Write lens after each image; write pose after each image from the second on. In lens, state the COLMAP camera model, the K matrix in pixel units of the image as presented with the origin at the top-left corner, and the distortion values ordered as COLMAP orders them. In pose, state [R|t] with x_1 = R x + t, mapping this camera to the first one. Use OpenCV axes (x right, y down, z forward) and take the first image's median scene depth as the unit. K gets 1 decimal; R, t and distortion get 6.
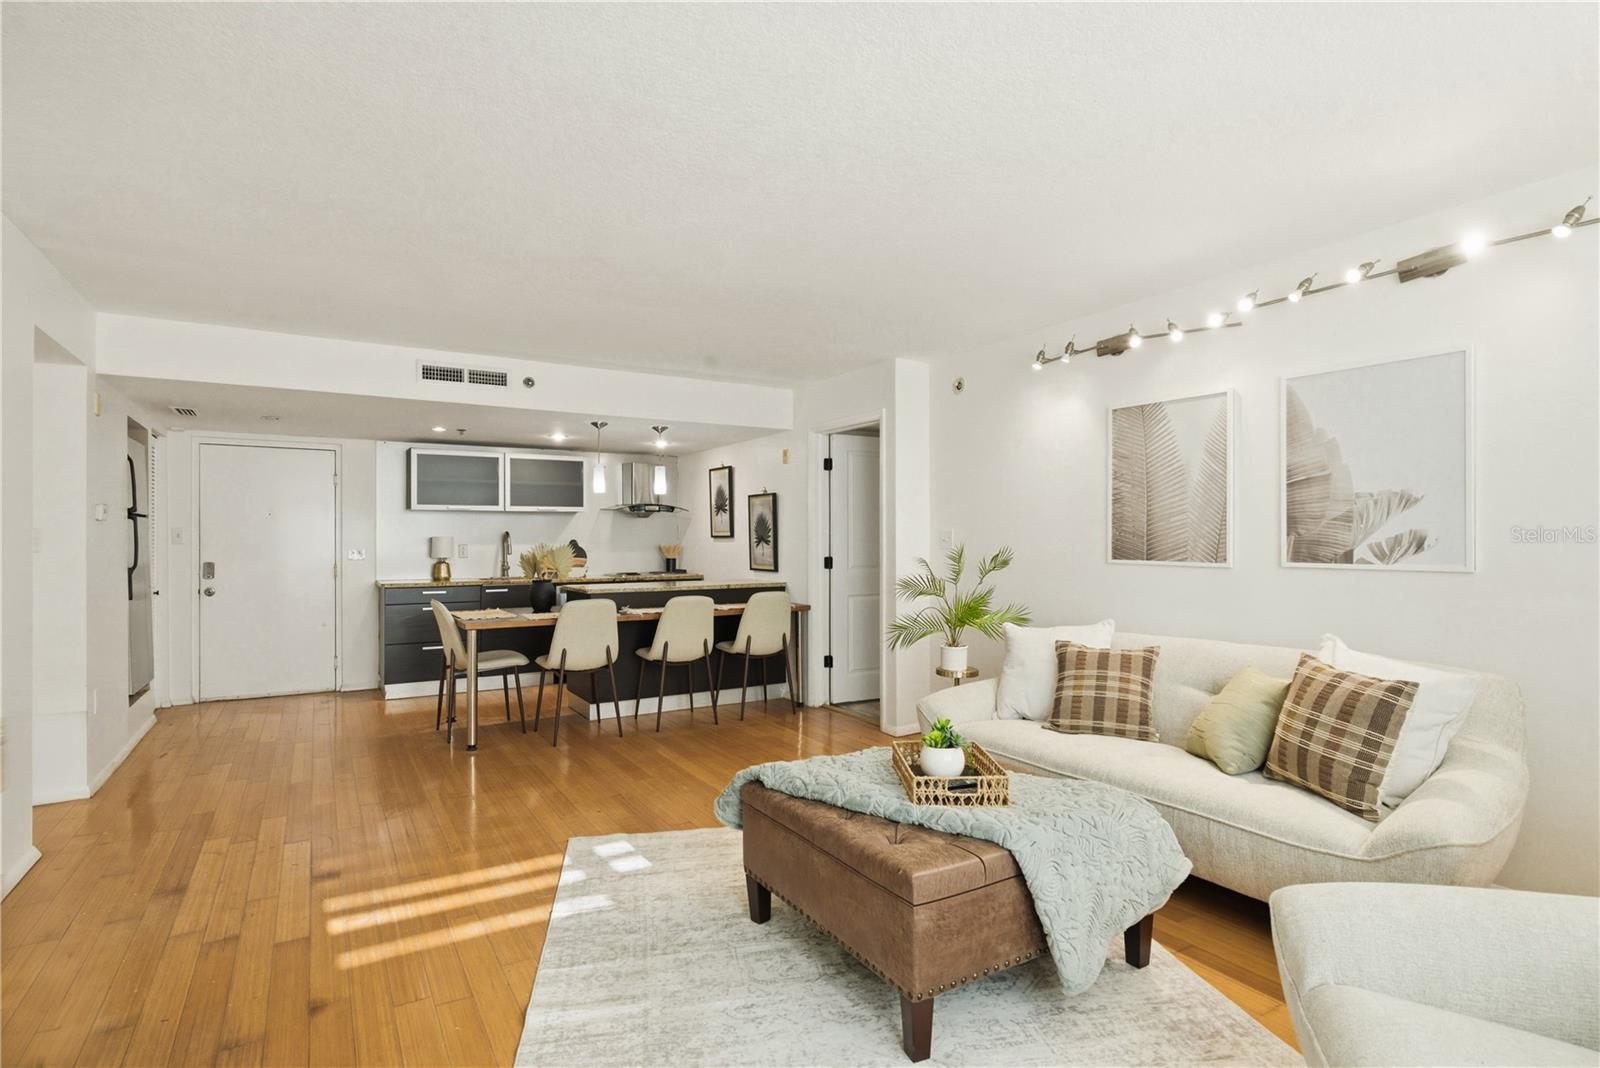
lens RADIAL K [[808.1, 0, 798.6], [0, 808.1, 534.8], [0, 0, 1]] dist [0.005512, -0.001269]
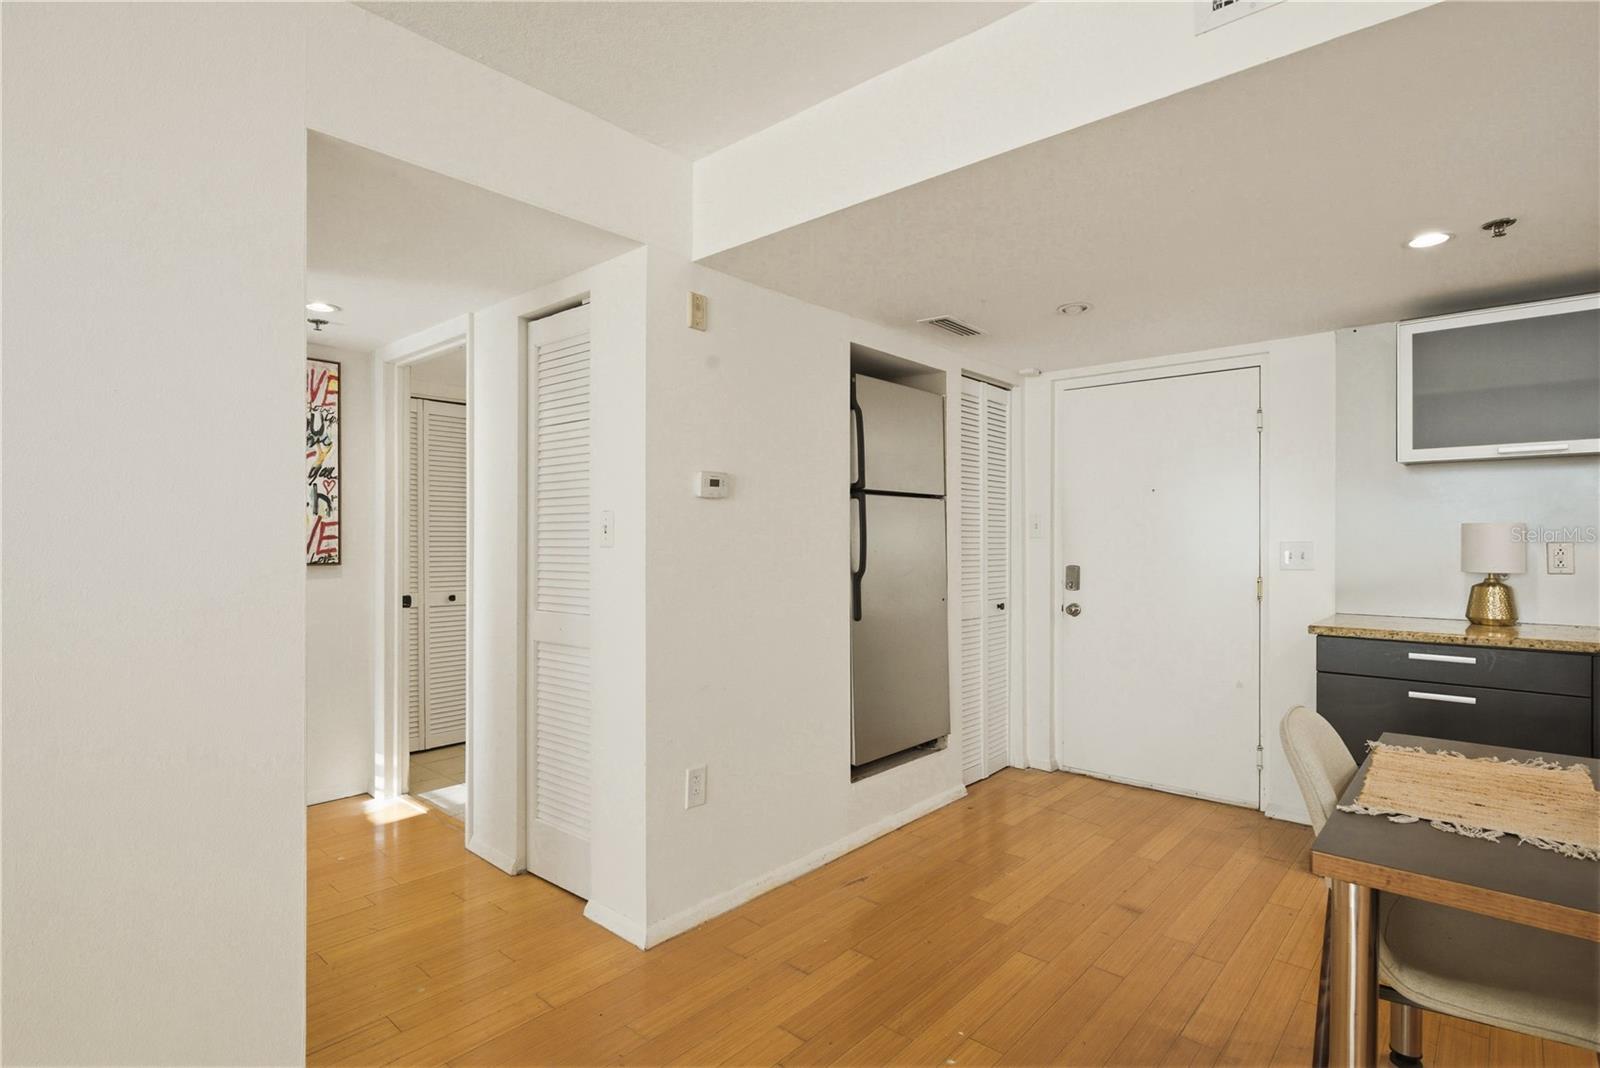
lens RADIAL K [[808.1, 0, 794.2], [0, 808.1, 542.4], [0, 0, 1]] dist [0.005512, -0.001269]
pose [[0.299886, 0.008785, -0.953934, -0.161580], [0.004597, 0.999933, 0.010654, 0.006939], [0.953964, -0.007580, 0.299826, 0.582484]]
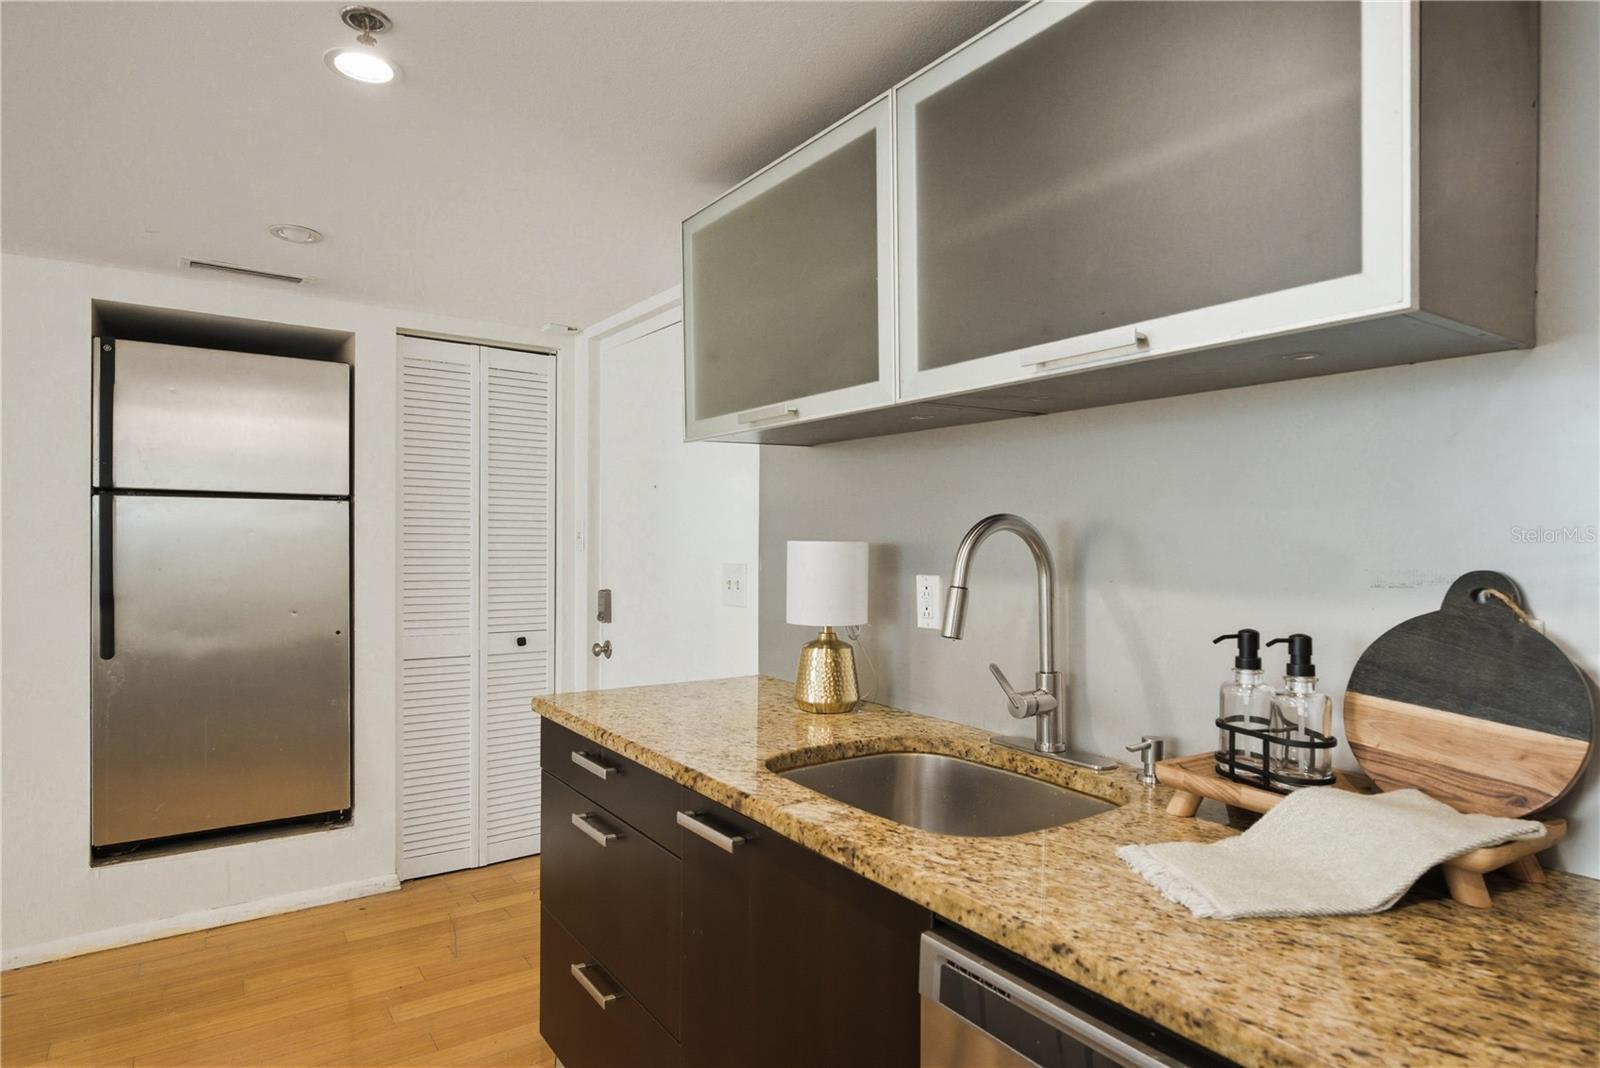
lens RADIAL K [[894.0, 0, 816.3], [0, 894.0, 560.0], [0, 0, 1]] dist [0.007561, -0.008114]
pose [[0.080705, 0.026399, -0.996388, -0.177249], [-0.004684, 0.999648, 0.026106, 0.001083], [0.996727, 0.002560, 0.080800, 1.086984]]
